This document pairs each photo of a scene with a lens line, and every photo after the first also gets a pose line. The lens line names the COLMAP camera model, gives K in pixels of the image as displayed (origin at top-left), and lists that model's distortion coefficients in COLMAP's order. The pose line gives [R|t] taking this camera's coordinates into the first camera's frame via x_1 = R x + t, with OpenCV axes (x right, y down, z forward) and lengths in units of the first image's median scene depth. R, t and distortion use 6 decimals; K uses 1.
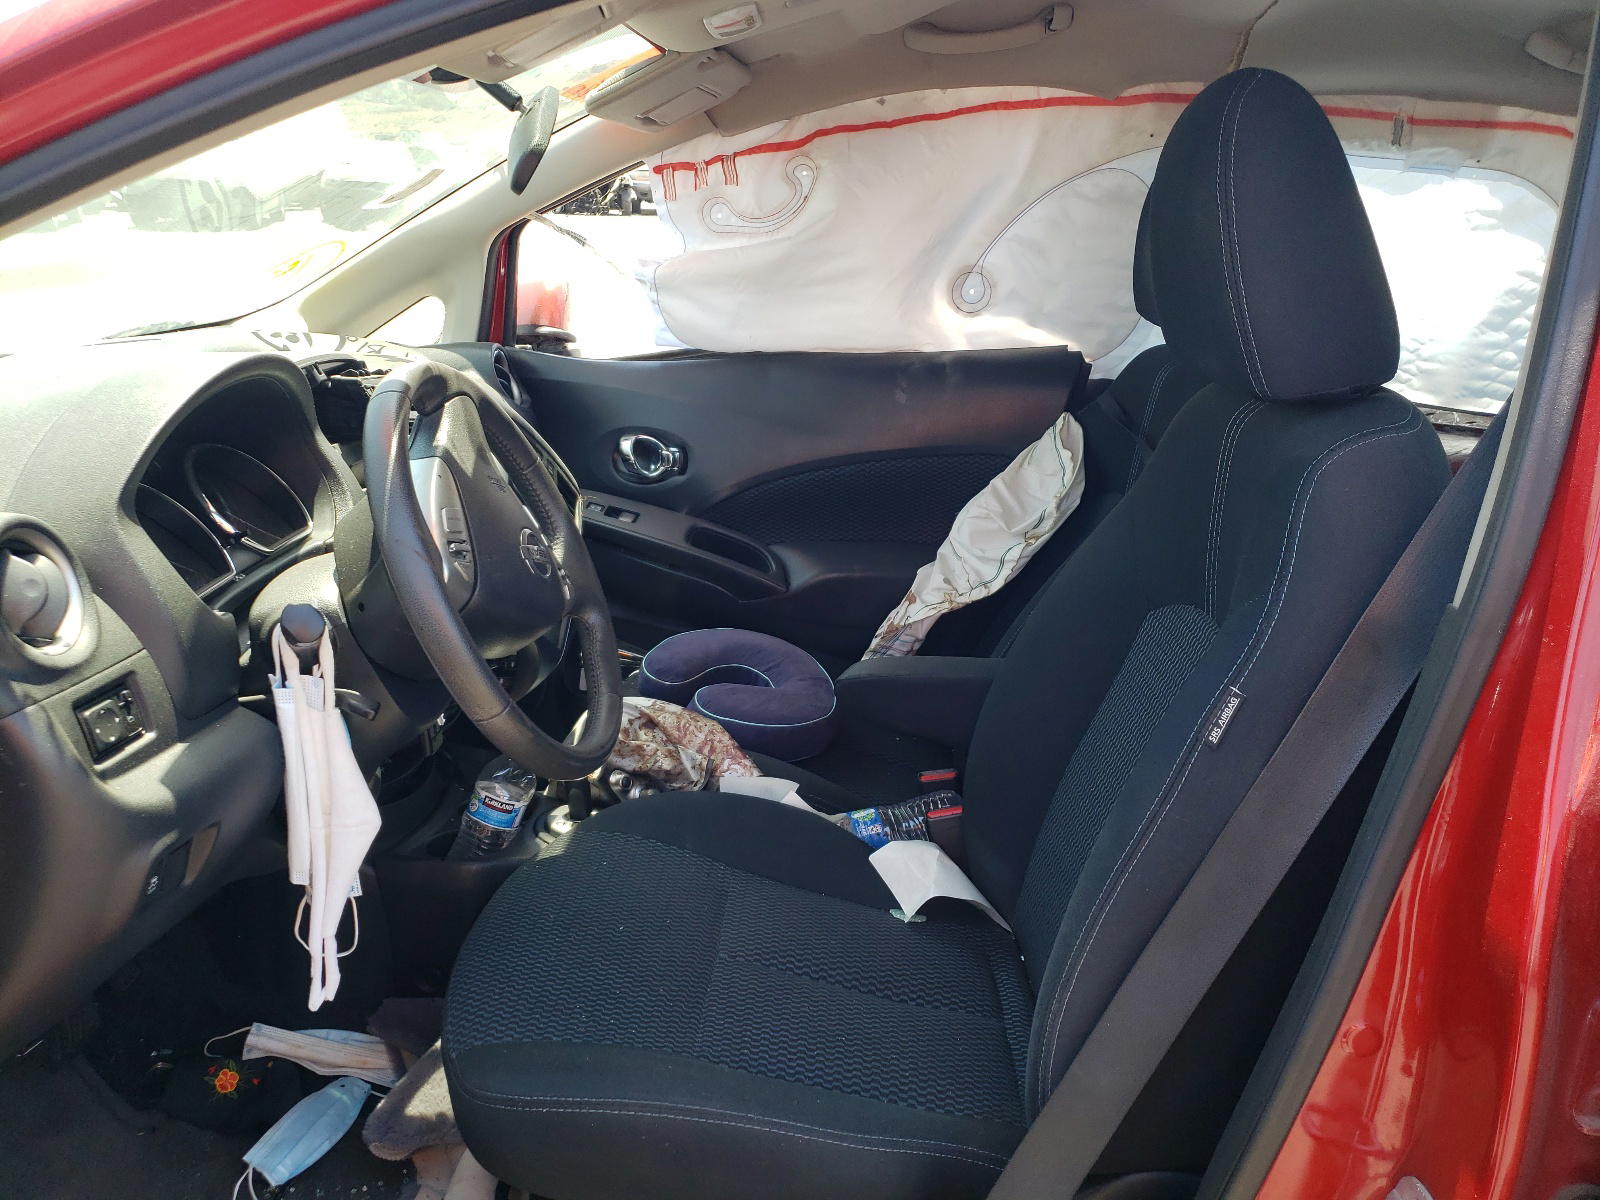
lens RADIAL K [[1211.7, 0, 800.0], [0, 1211.7, 600.0], [0, 0, 1]] dist [-0.000129, 0.004545]
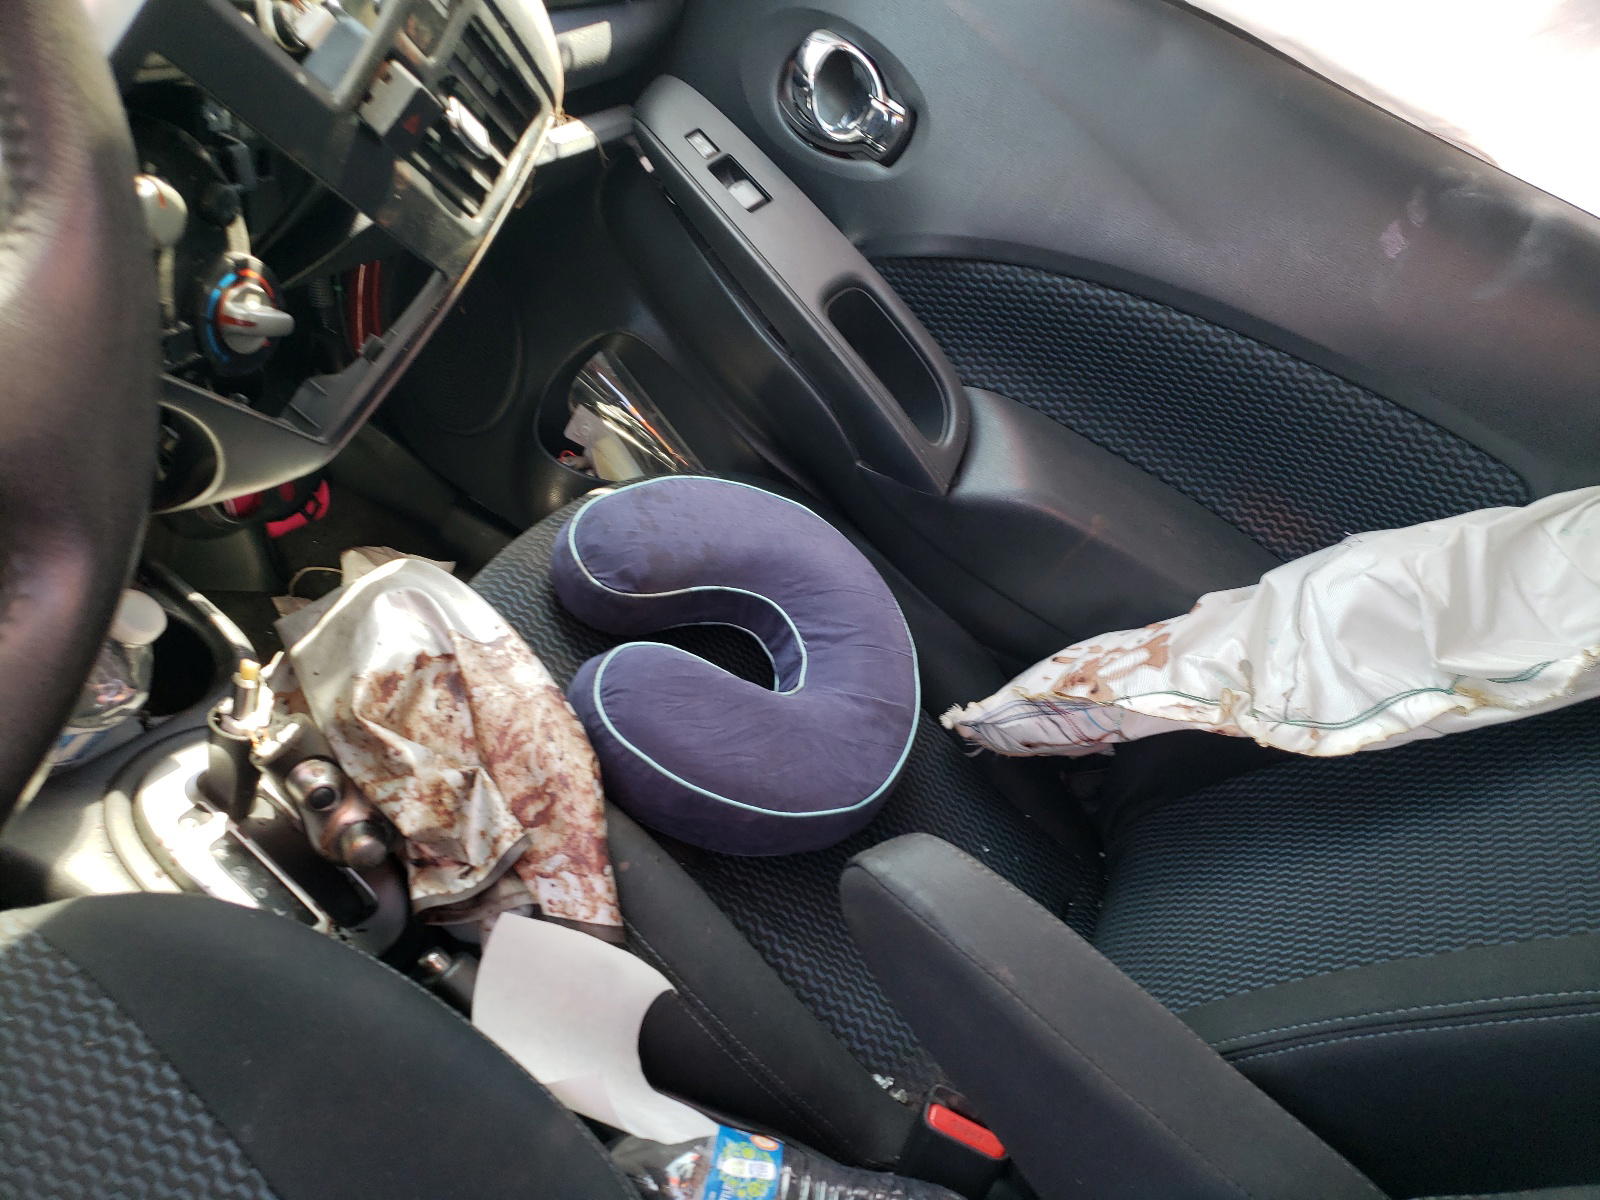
lens RADIAL K [[1279.2, 0, 800.0], [0, 1279.2, 600.0], [0, 0, 1]] dist [-0.004281, -0.000151]
pose [[0.854557, 0.512031, -0.086930, 0.005580], [-0.466118, 0.829955, 0.306444, -0.104768], [0.229057, -0.221354, 0.947911, 0.497840]]
